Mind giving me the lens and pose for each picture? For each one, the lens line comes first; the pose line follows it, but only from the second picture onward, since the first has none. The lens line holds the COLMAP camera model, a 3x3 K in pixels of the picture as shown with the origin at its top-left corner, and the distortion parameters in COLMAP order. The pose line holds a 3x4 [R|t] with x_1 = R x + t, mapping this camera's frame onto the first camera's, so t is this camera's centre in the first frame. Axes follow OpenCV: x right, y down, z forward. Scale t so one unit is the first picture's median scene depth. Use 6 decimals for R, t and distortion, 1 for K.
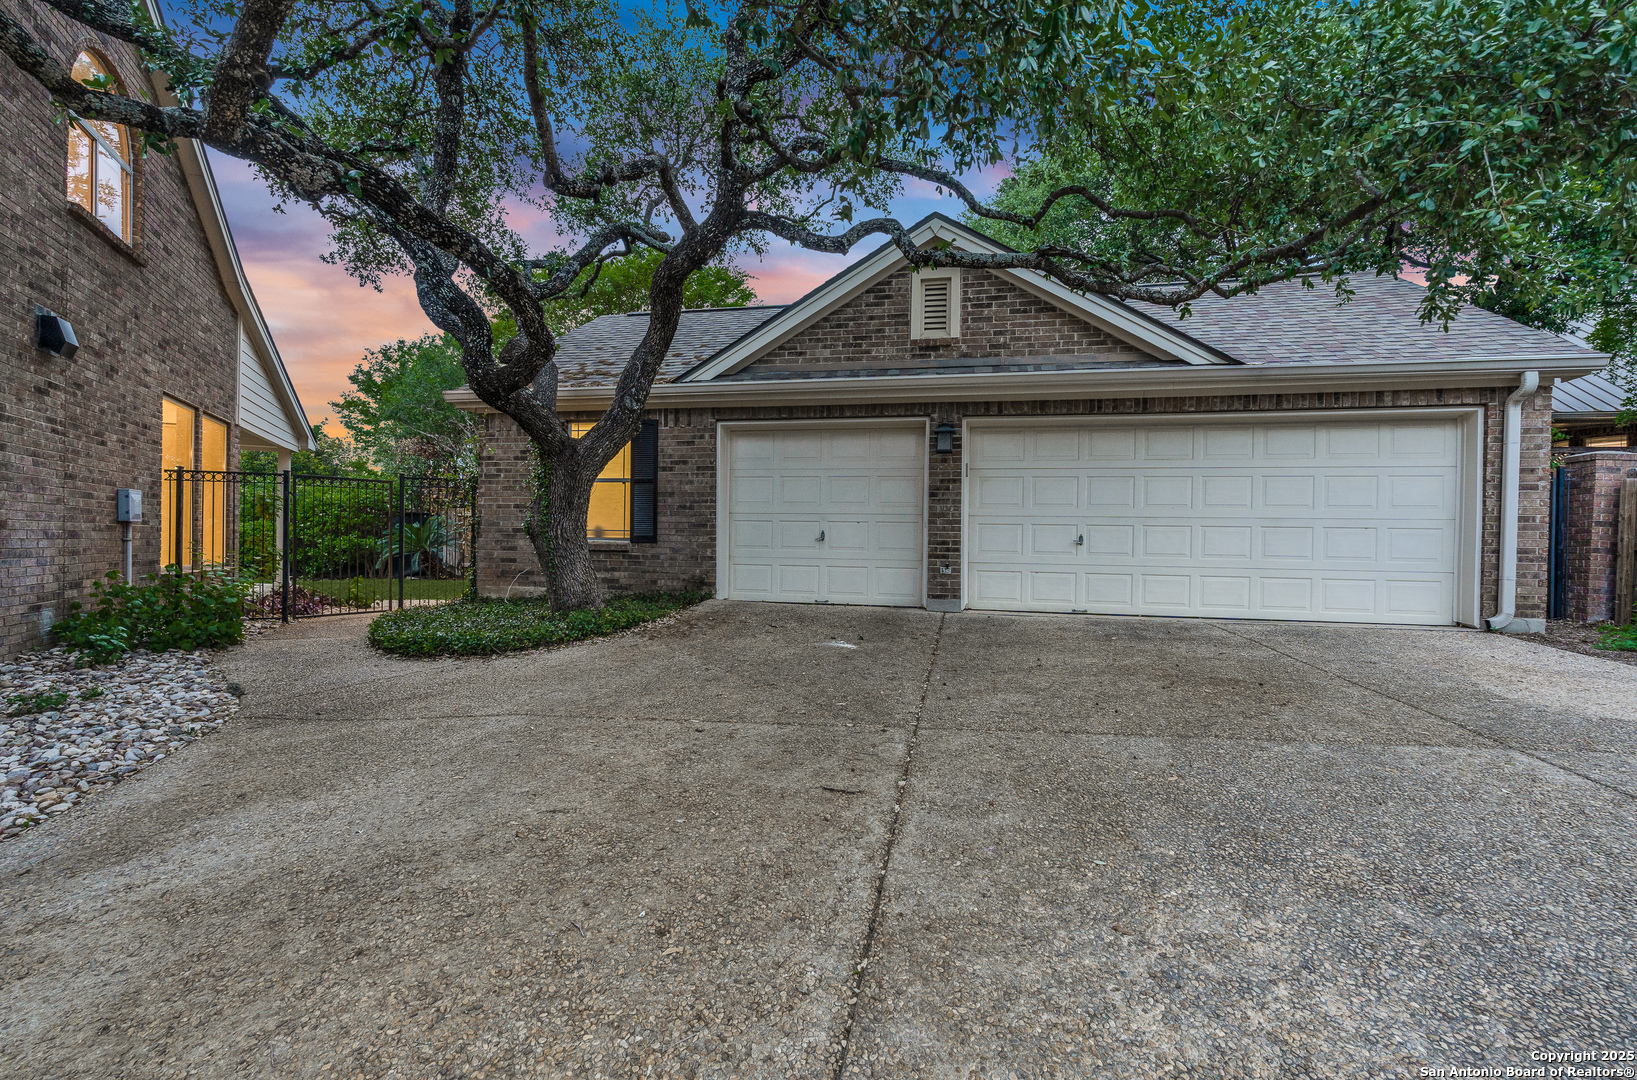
lens RADIAL K [[719.4, 0, 828.4], [0, 719.4, 544.3], [0, 0, 1]] dist [-0.000611, -0.000071]
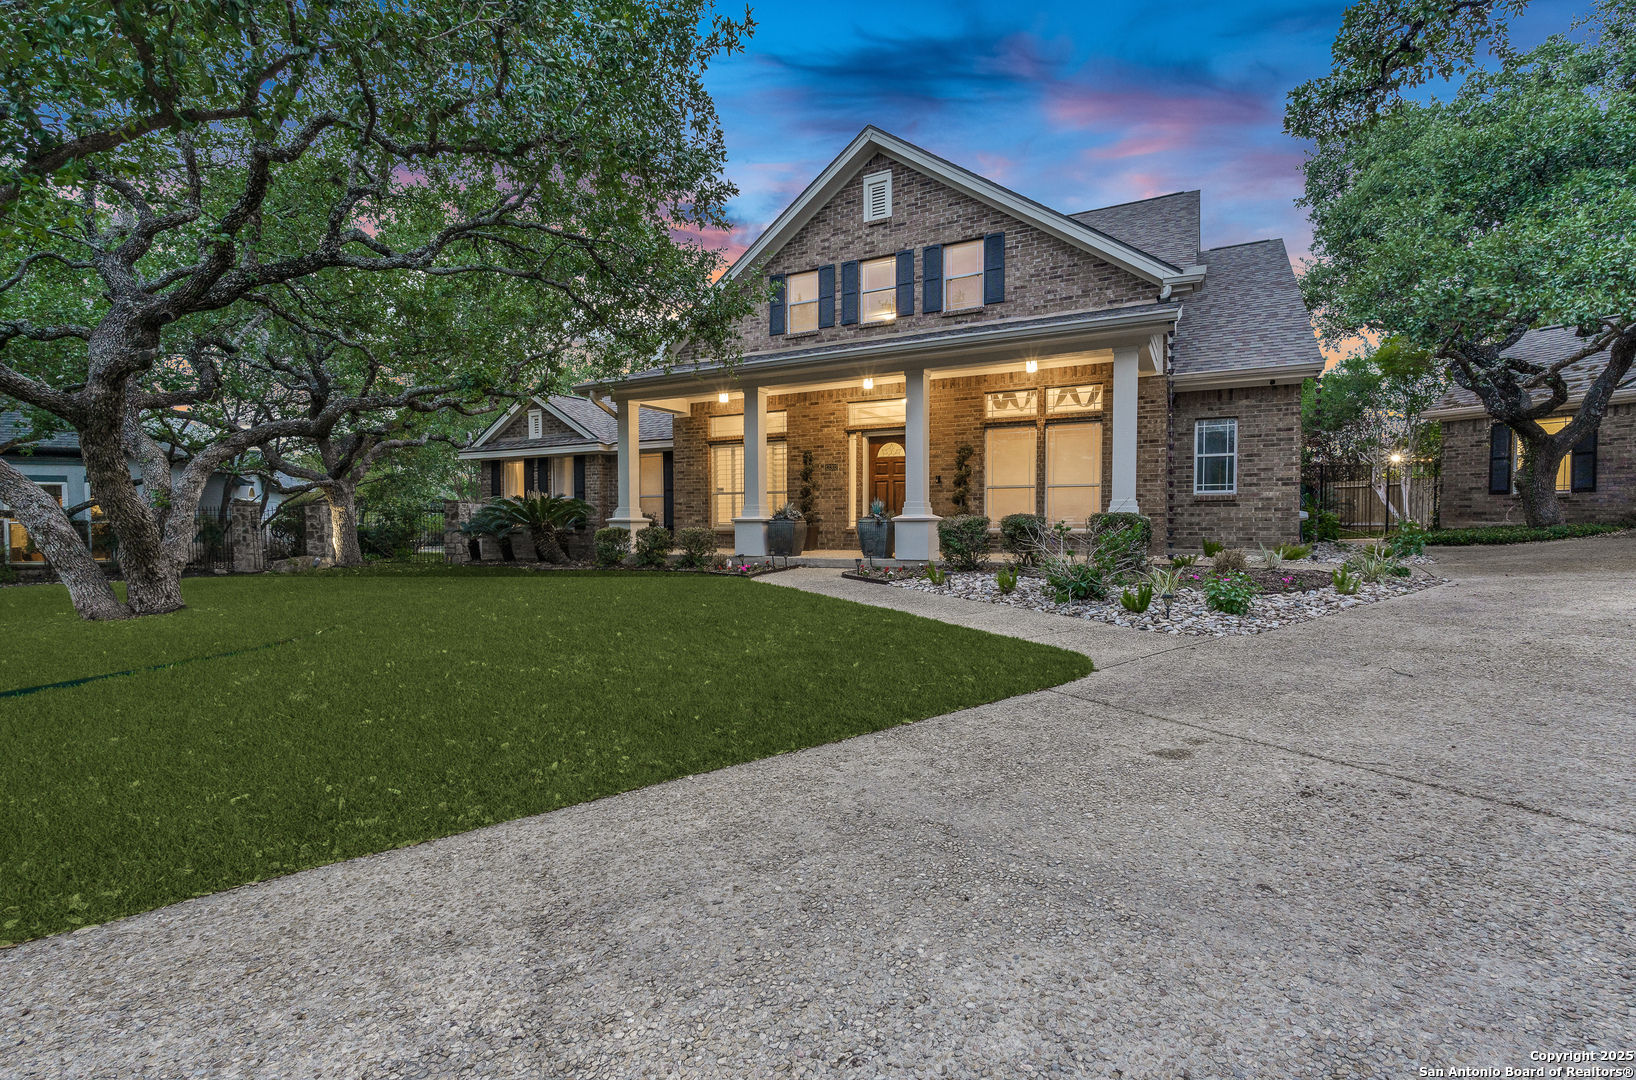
lens RADIAL K [[719.0, 0, 818.5], [0, 719.0, 540.1], [0, 0, 1]] dist [-0.000611, -0.000071]
pose [[0.590554, 0.007893, -0.806959, 0.028983], [0.007604, 0.999853, 0.015345, 0.073856], [0.806962, -0.015198, 0.590407, -1.435717]]
